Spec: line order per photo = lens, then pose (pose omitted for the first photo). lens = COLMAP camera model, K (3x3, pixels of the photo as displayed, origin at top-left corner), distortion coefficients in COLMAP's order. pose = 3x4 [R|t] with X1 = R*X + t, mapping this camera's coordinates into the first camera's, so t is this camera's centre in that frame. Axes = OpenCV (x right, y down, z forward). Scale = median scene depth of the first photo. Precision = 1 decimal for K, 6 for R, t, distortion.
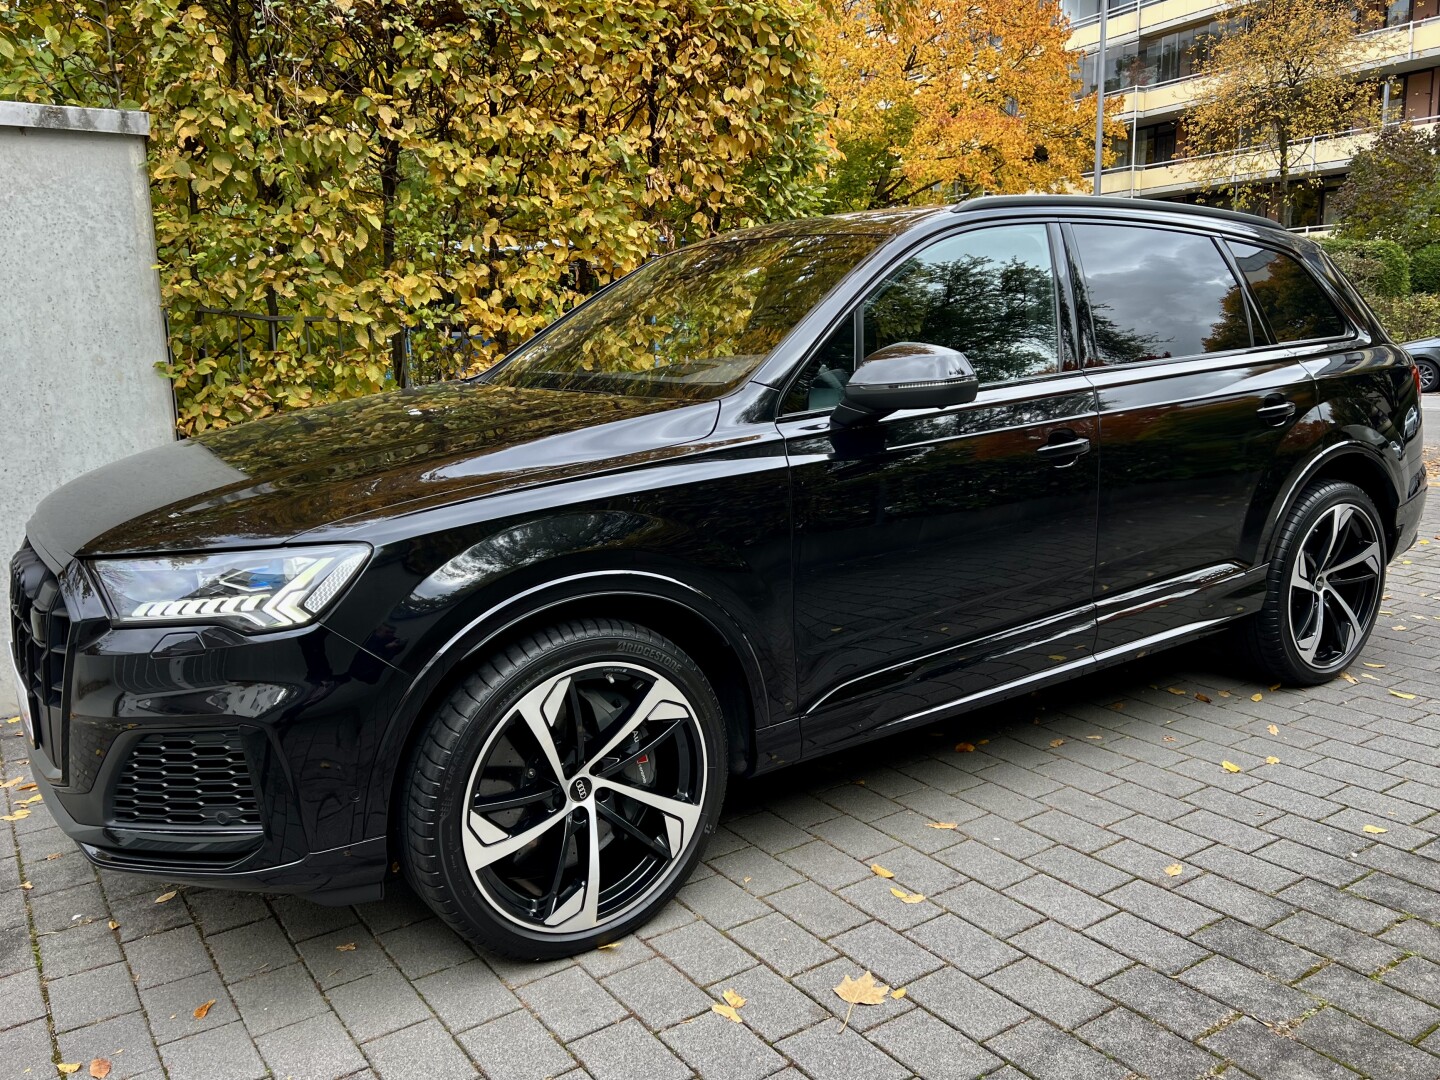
lens RADIAL K [[1046.0, 0, 763.4], [0, 1046.0, 542.3], [0, 0, 1]] dist [0.048455, -0.039746]
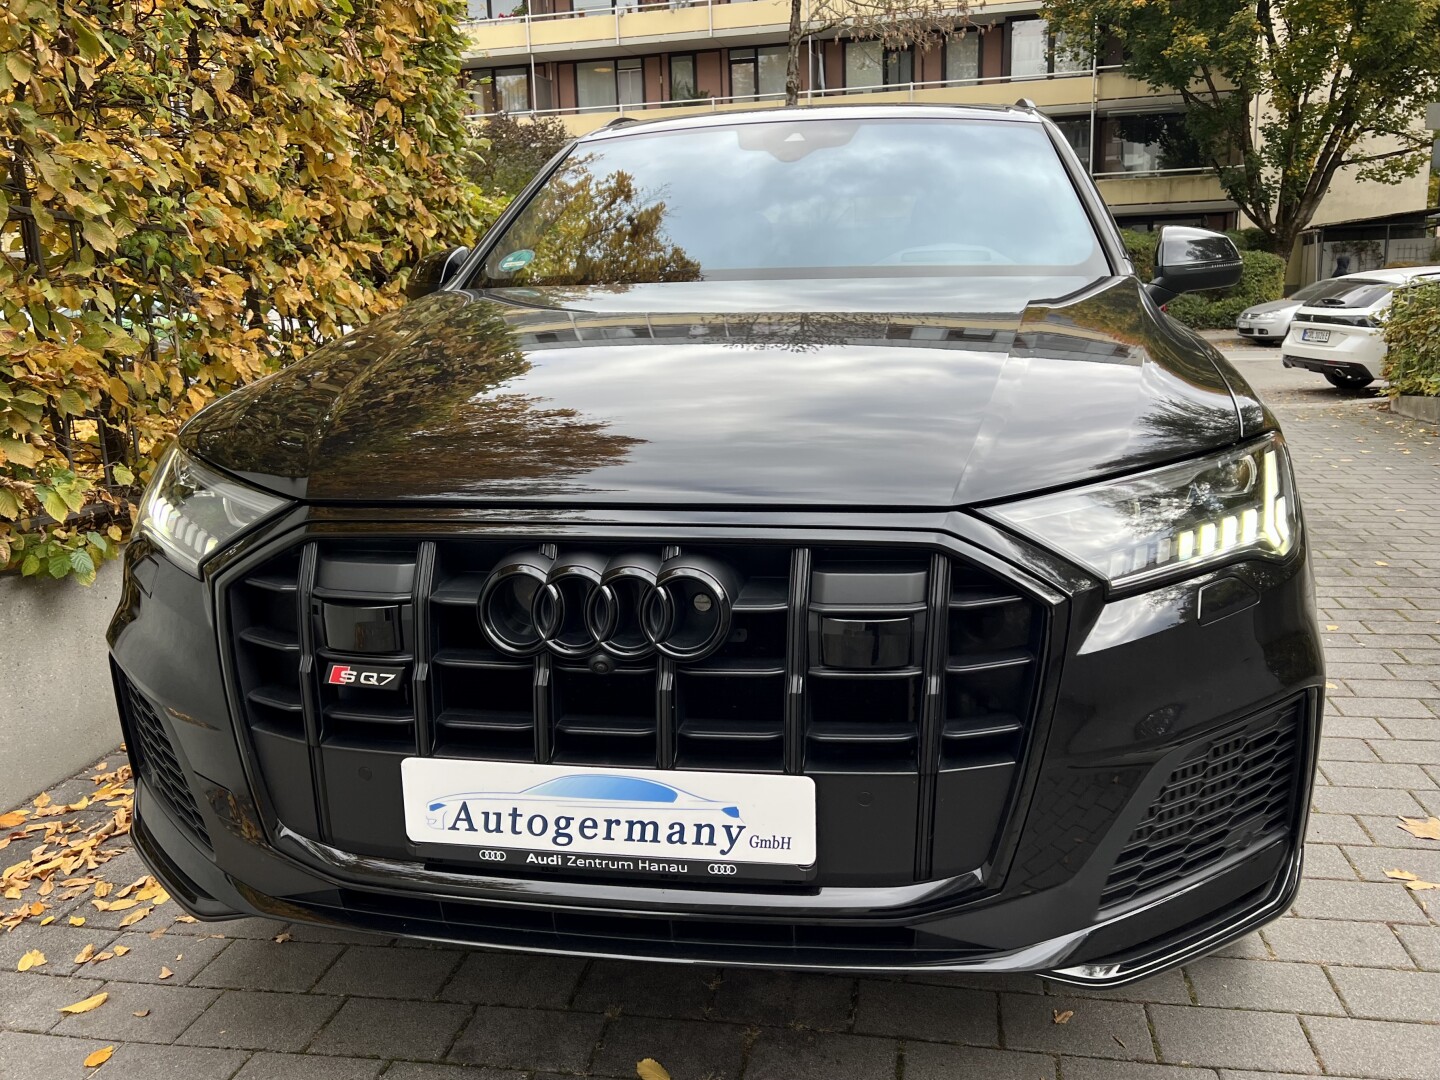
lens RADIAL K [[1089.7, 0, 726.9], [0, 1089.7, 539.3], [0, 0, 1]] dist [0.053570, -0.063183]
pose [[0.748651, -0.143686, 0.647206, -0.556805], [0.138615, 0.988579, 0.059133, -0.011854], [-0.648311, 0.045442, 0.760018, 0.306748]]
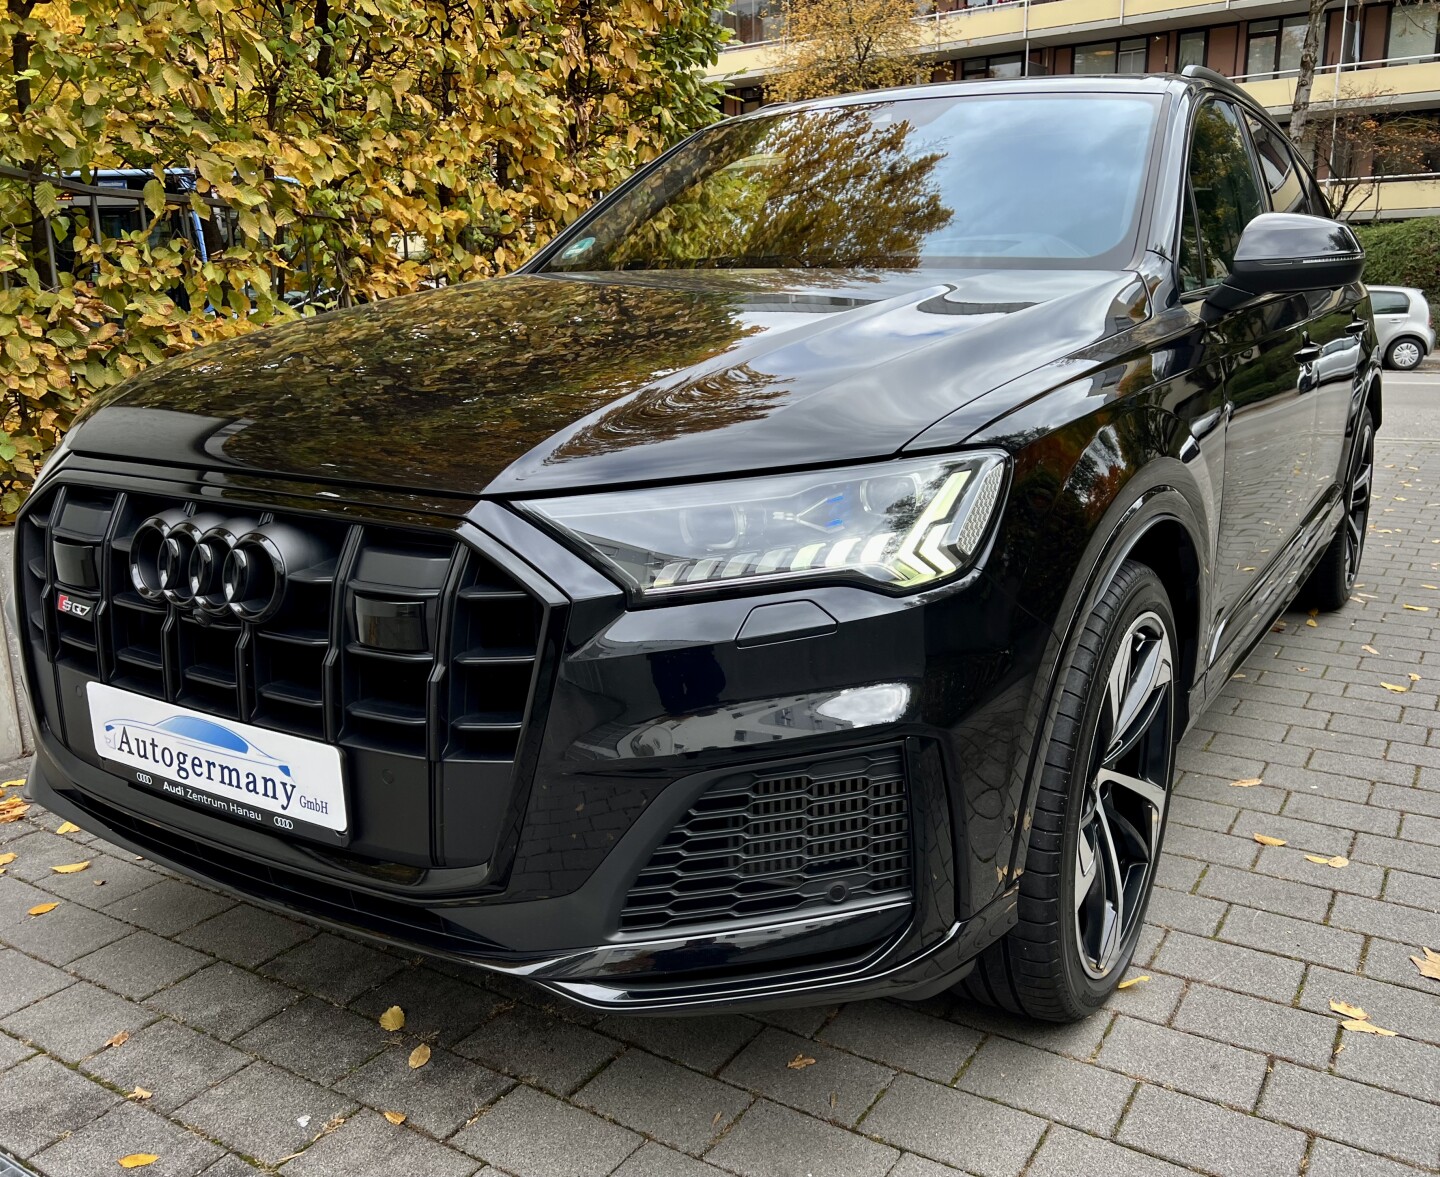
lens RADIAL K [[1127.6, 0, 799.7], [0, 1127.6, 583.7], [0, 0, 1]] dist [0.008464, -0.002551]
pose [[0.925295, -0.076919, 0.371366, -0.349680], [0.058873, 0.996478, 0.059707, 0.016134], [-0.374651, -0.033383, 0.926565, 0.180397]]
